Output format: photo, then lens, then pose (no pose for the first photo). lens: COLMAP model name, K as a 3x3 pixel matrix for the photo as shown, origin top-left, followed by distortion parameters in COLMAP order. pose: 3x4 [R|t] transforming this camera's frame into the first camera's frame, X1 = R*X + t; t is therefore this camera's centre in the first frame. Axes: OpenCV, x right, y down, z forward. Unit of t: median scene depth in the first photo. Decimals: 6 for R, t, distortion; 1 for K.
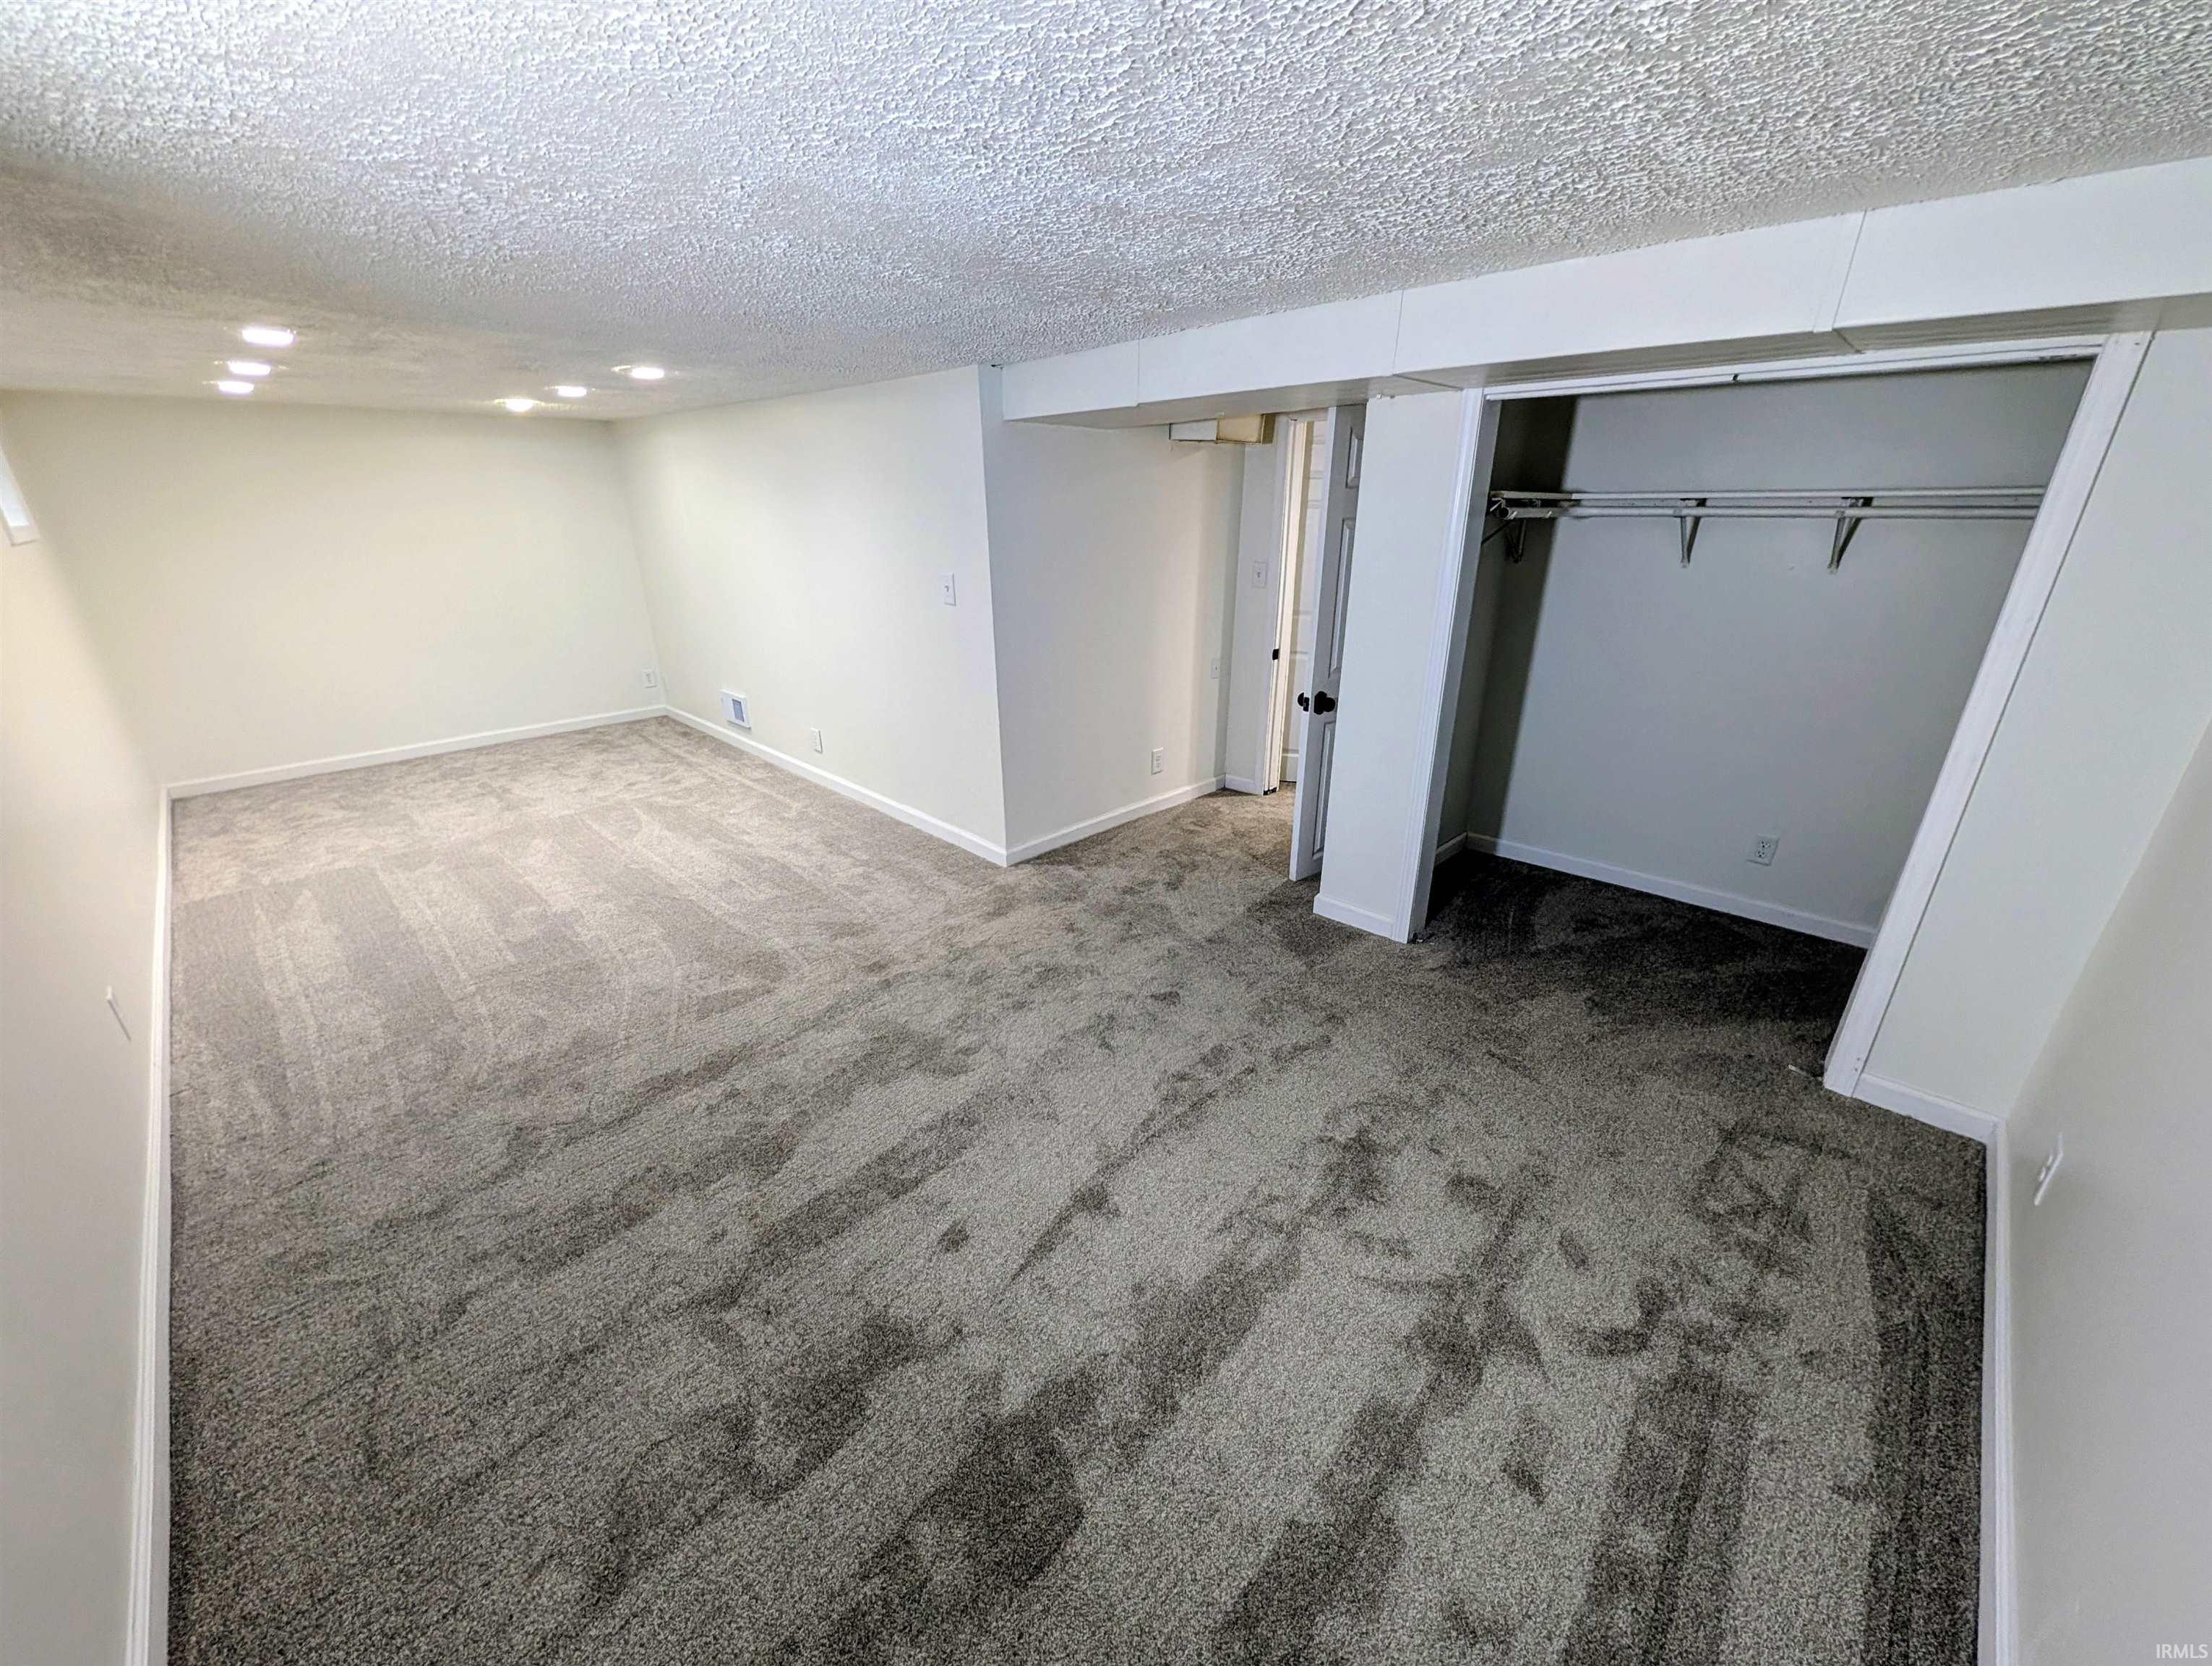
lens RADIAL K [[850.5, 0, 1098.1], [0, 850.5, 833.5], [0, 0, 1]] dist [0.000533, 0.000418]
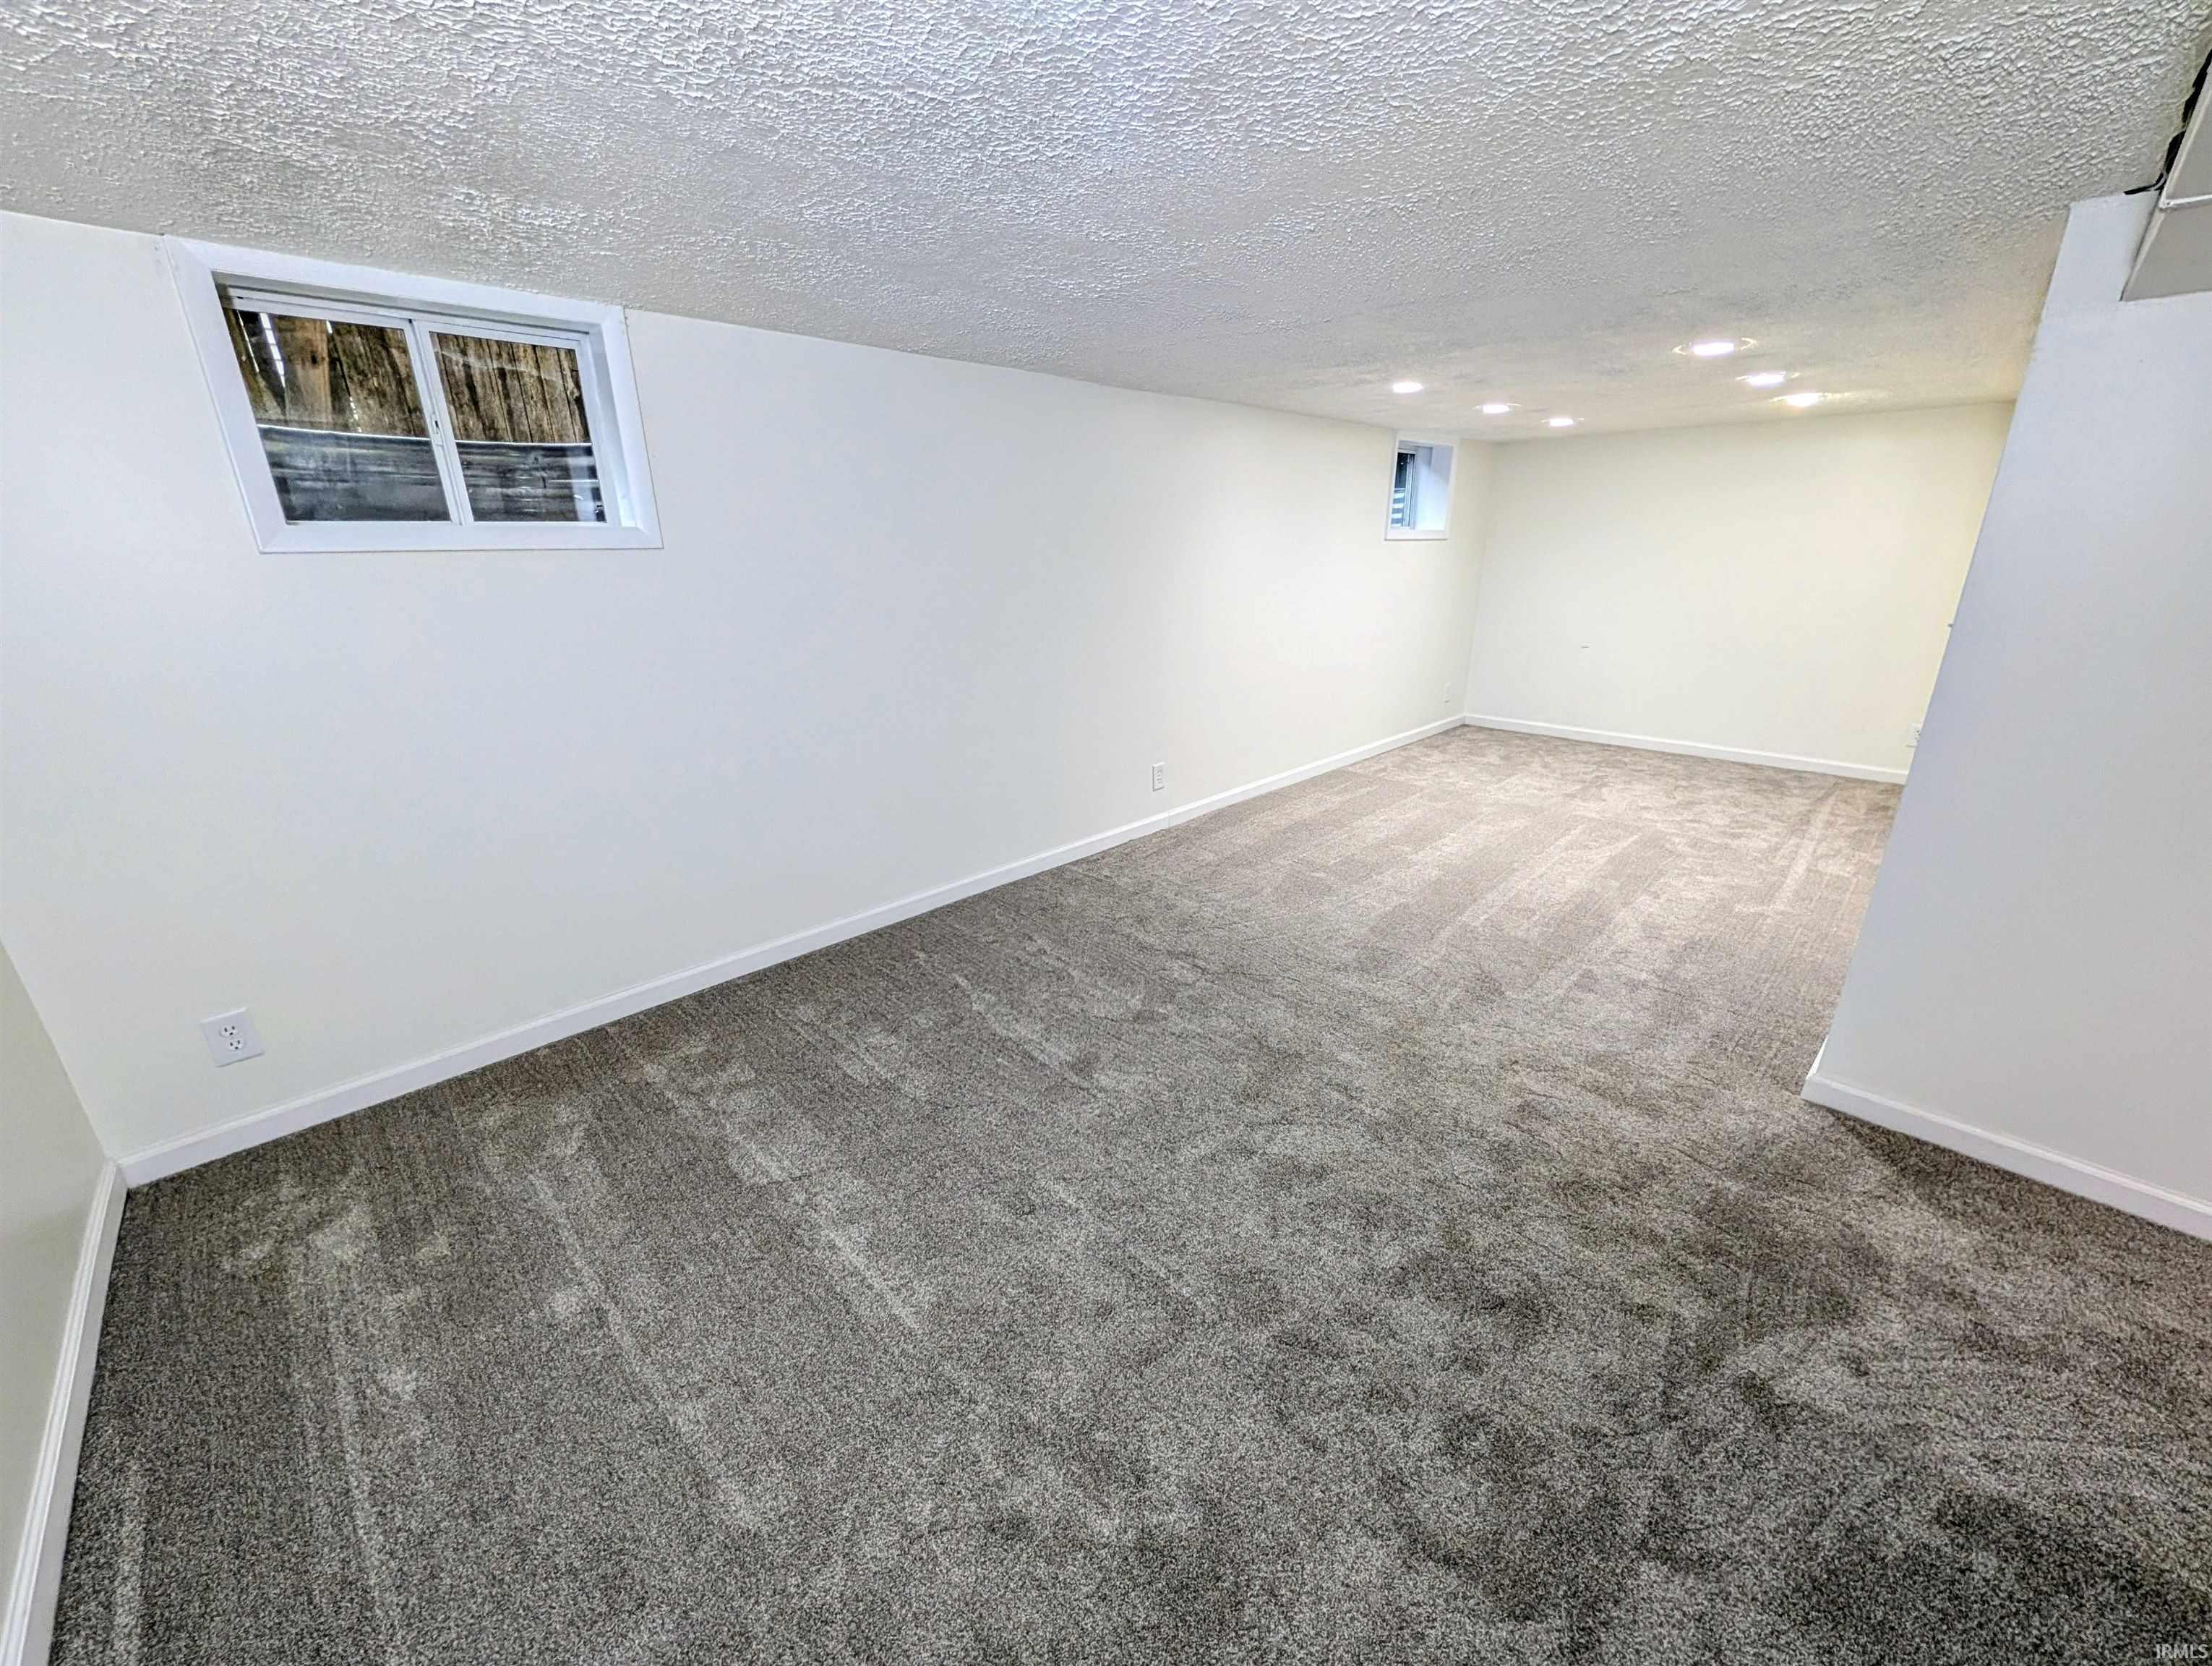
lens RADIAL K [[850.5, 0, 1098.1], [0, 850.5, 833.5], [0, 0, 1]] dist [0.000533, 0.000418]
pose [[-0.022306, 0.330674, -0.943481, 0.385767], [-0.359454, 0.877956, 0.316207, -0.128844], [0.932896, 0.346191, 0.099279, 0.414221]]
